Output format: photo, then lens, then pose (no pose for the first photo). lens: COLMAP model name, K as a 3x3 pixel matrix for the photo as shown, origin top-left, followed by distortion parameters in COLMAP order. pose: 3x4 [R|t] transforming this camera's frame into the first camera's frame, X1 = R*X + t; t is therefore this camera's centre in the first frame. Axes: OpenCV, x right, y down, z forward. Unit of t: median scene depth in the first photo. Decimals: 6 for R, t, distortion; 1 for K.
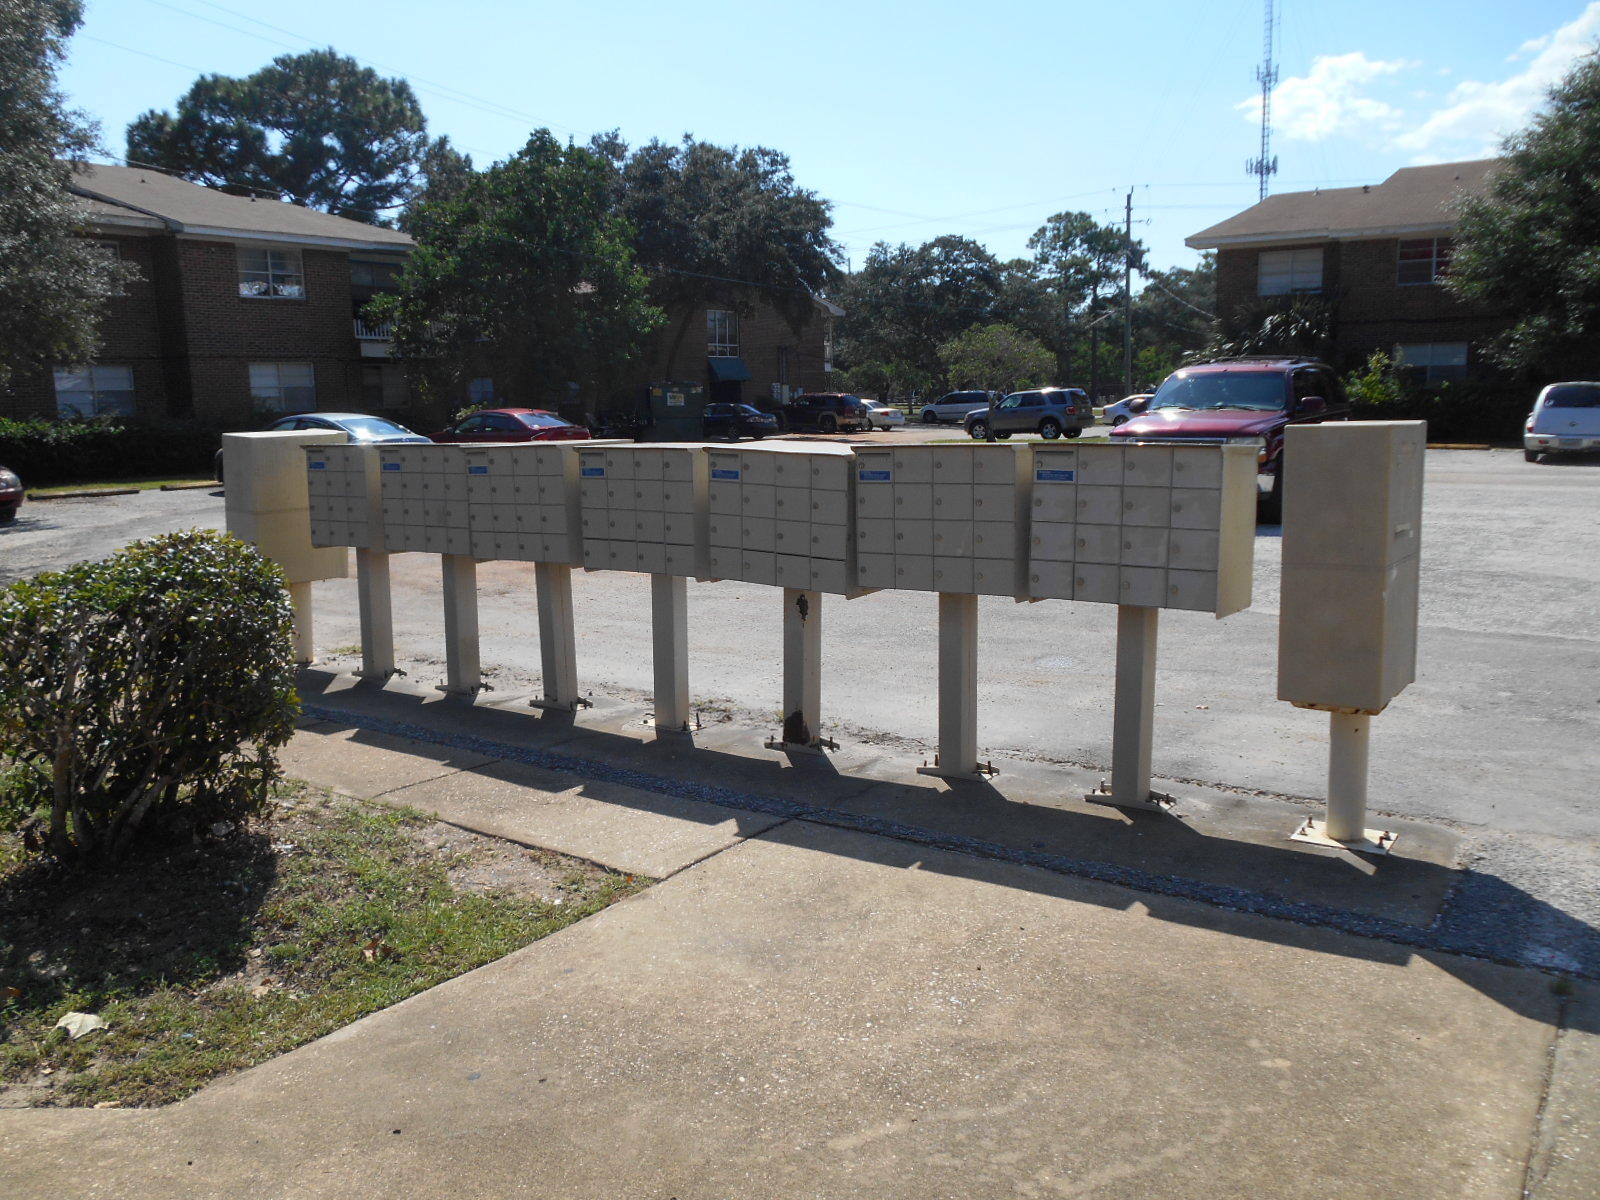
lens RADIAL K [[1218.7, 0, 800.0], [0, 1218.7, 600.0], [0, 0, 1]] dist [-0.105850, 0.001759]
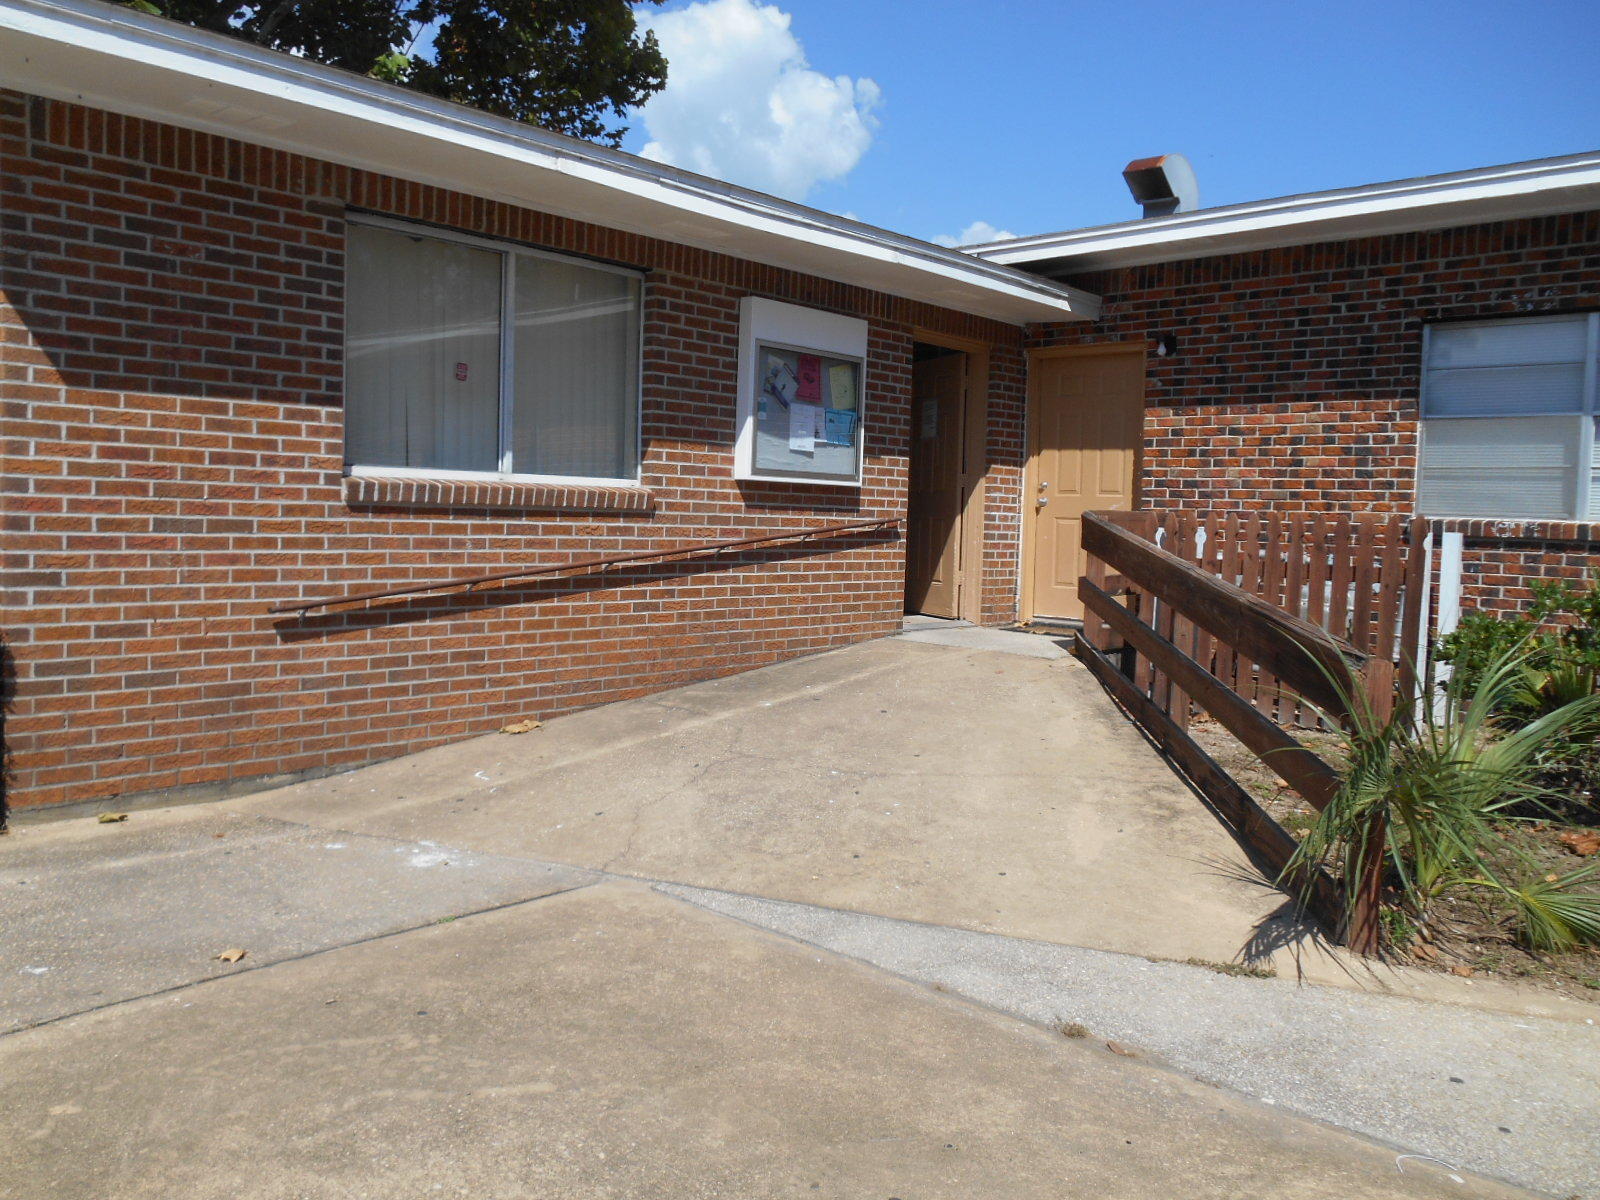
lens RADIAL K [[1218.7, 0, 800.0], [0, 1218.7, 600.0], [0, 0, 1]] dist [-0.105850, 0.001759]
pose [[-0.991720, -0.034820, 0.123604, -0.326808], [-0.006799, 0.975424, 0.220233, -0.248502], [-0.128235, 0.217570, -0.967584, 1.931042]]
